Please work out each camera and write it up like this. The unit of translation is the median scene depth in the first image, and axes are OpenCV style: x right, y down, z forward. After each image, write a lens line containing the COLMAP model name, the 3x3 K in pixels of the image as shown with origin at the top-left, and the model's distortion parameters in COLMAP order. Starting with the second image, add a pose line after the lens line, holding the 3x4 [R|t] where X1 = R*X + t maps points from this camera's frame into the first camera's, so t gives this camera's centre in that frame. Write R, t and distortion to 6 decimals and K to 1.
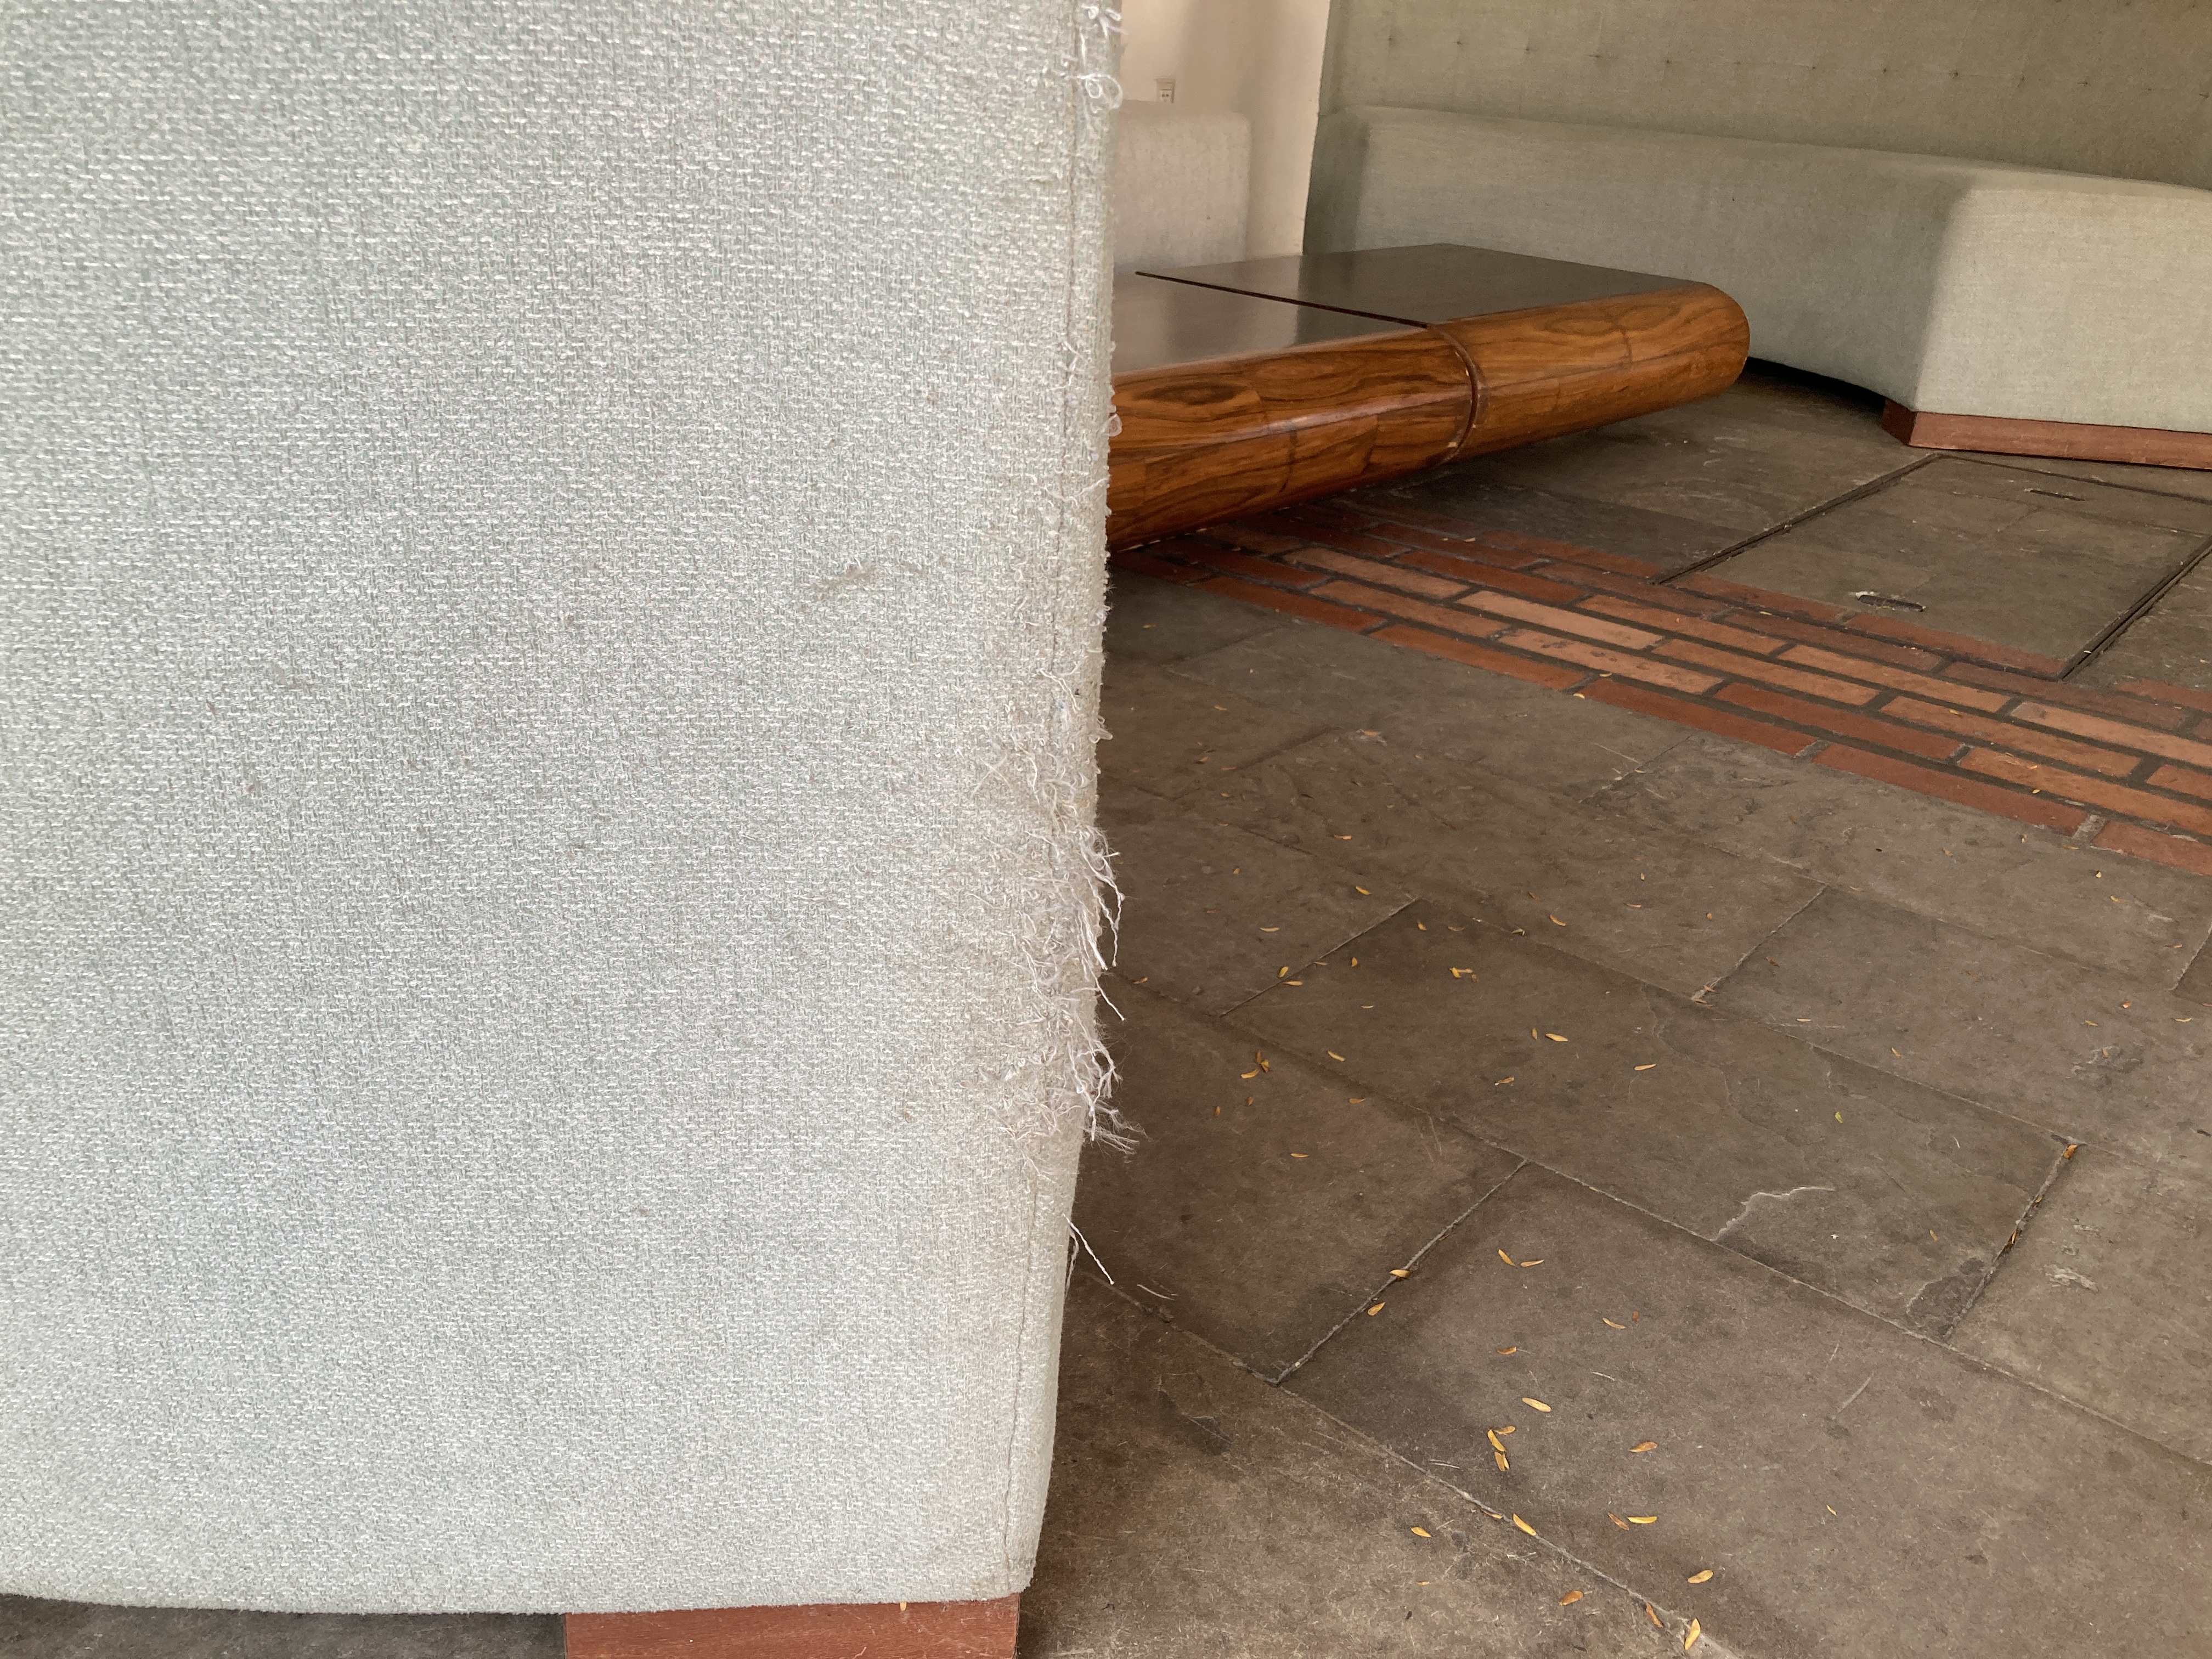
lens RADIAL K [[1824.9, 0, 1106.4], [0, 1824.9, 828.8], [0, 0, 1]] dist [0.009149, 0.010246]
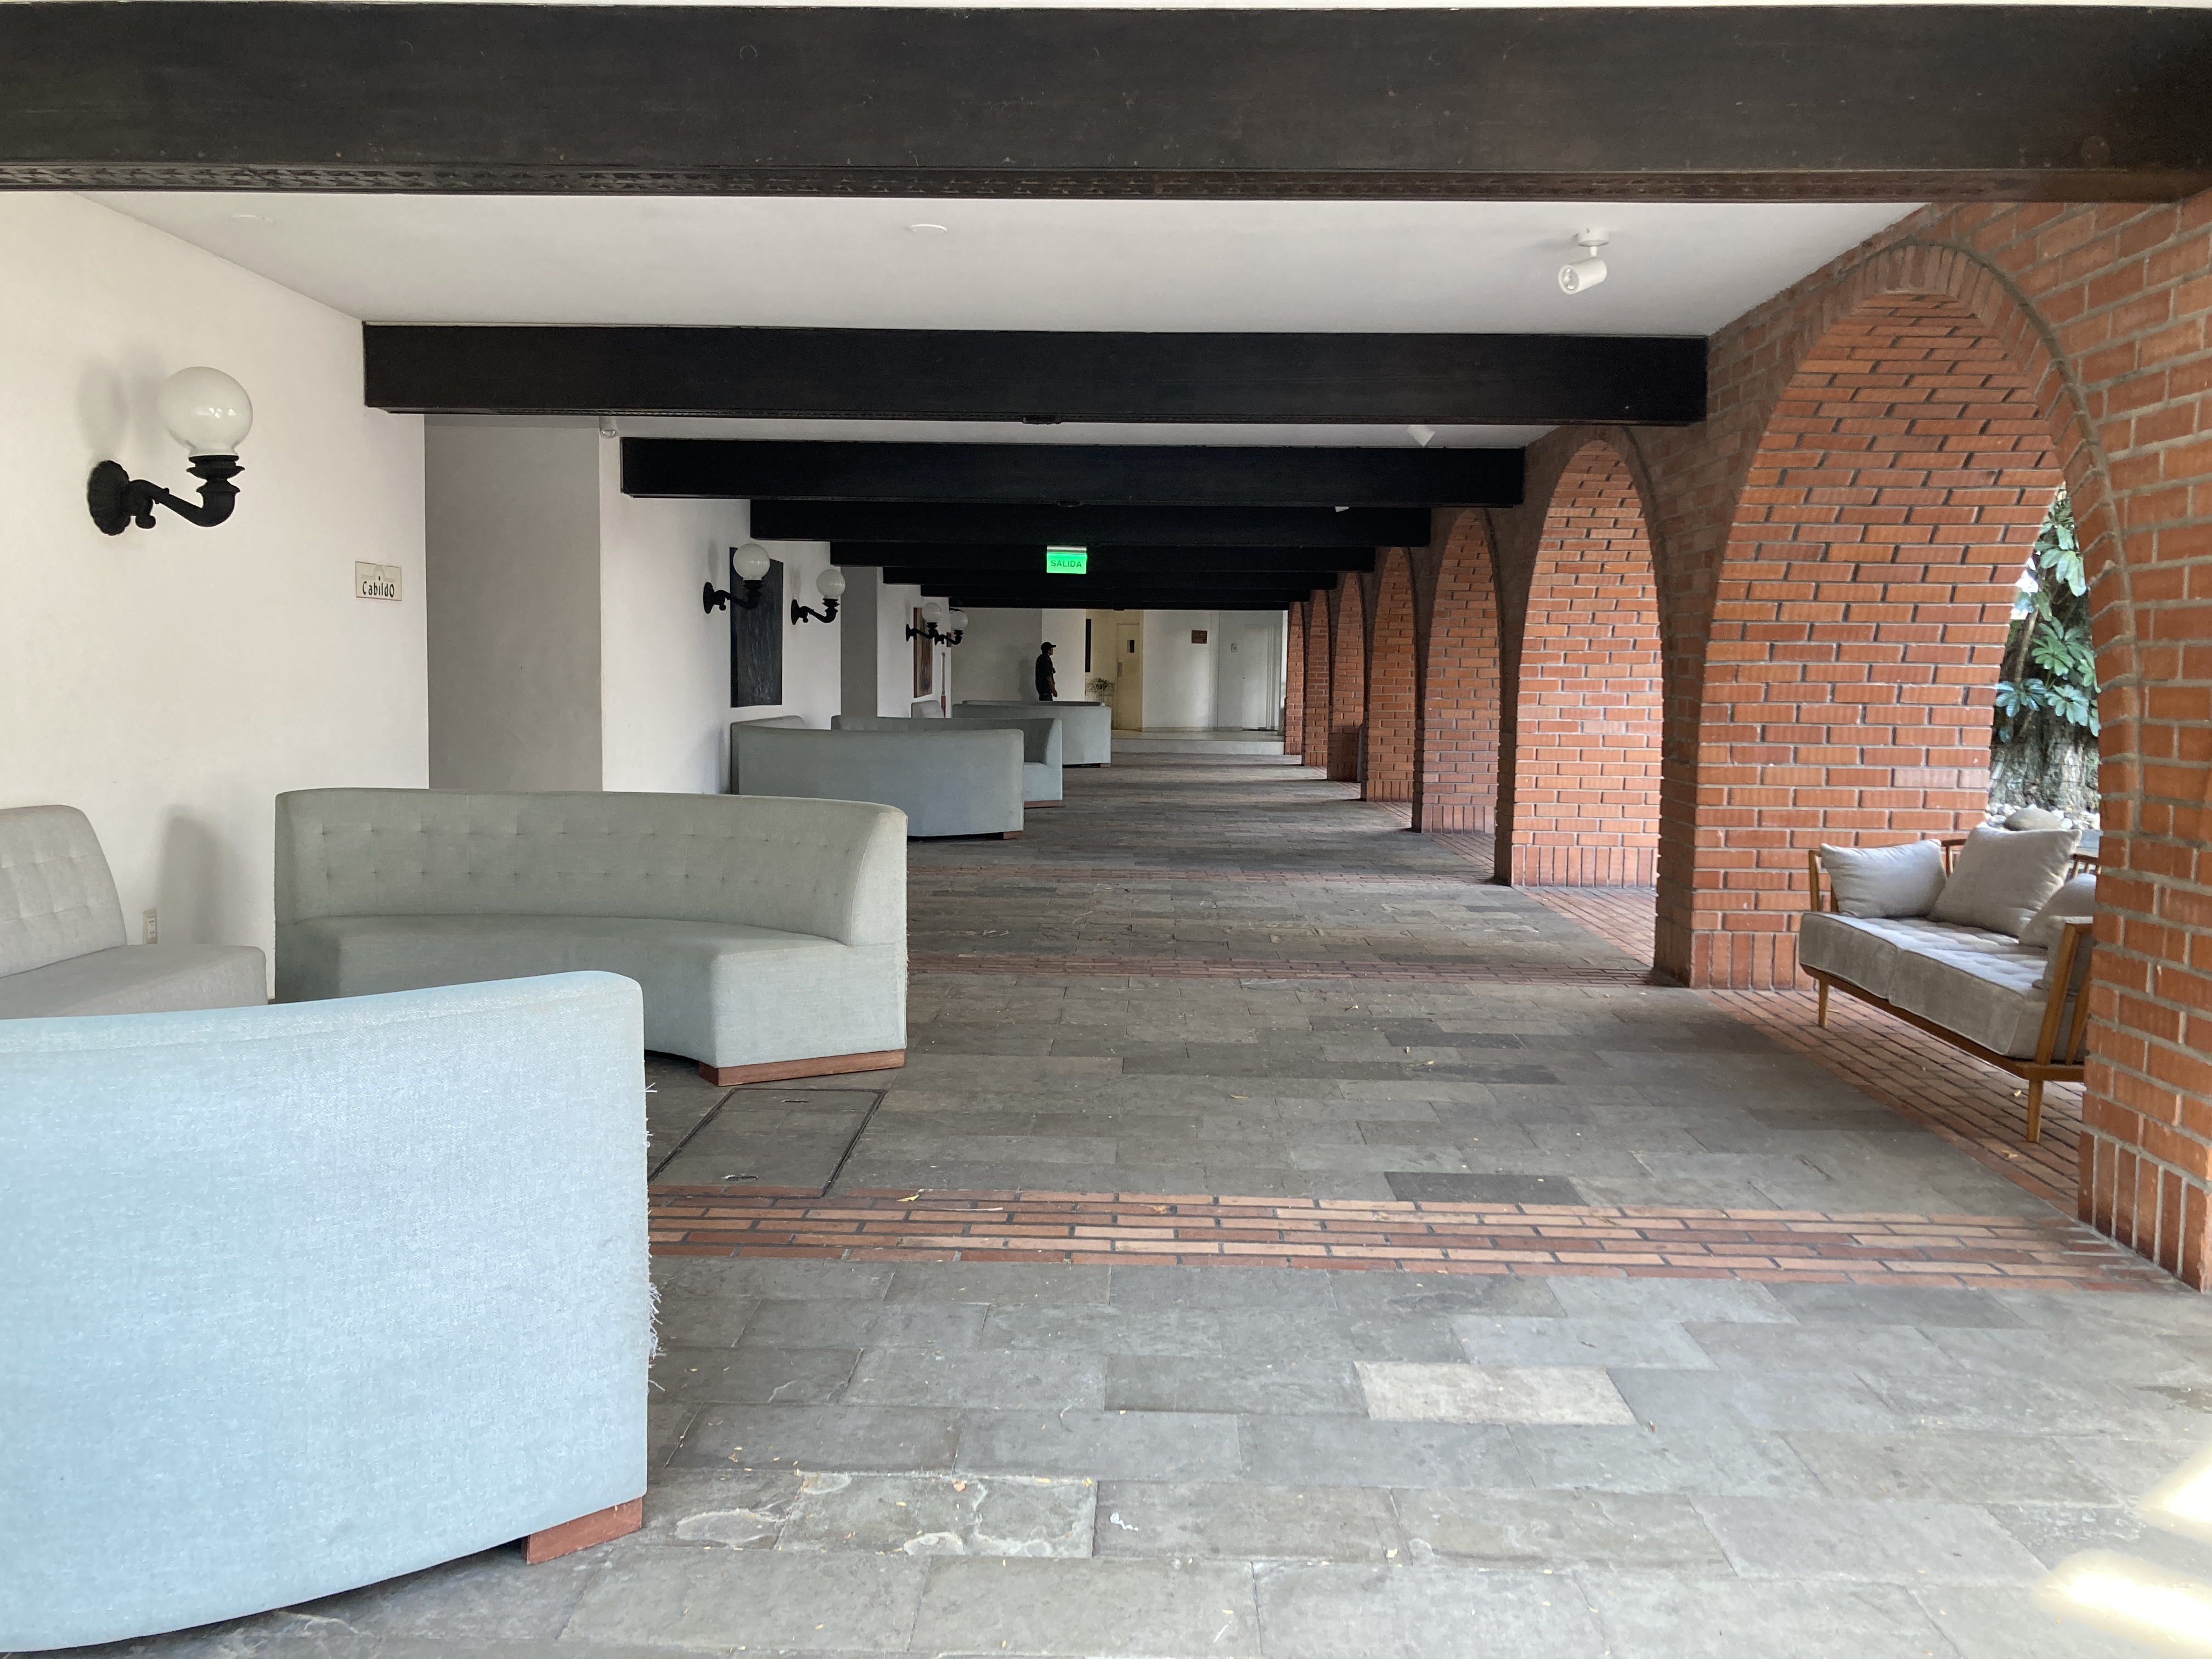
lens RADIAL K [[1824.9, 0, 1104.4], [0, 1824.9, 826.5], [0, 0, 1]] dist [0.009149, 0.010246]
pose [[0.784072, -0.101929, 0.612243, -0.585951], [0.285775, 0.934930, -0.210329, 0.070261], [-0.550966, 0.339877, 0.762181, -1.158055]]
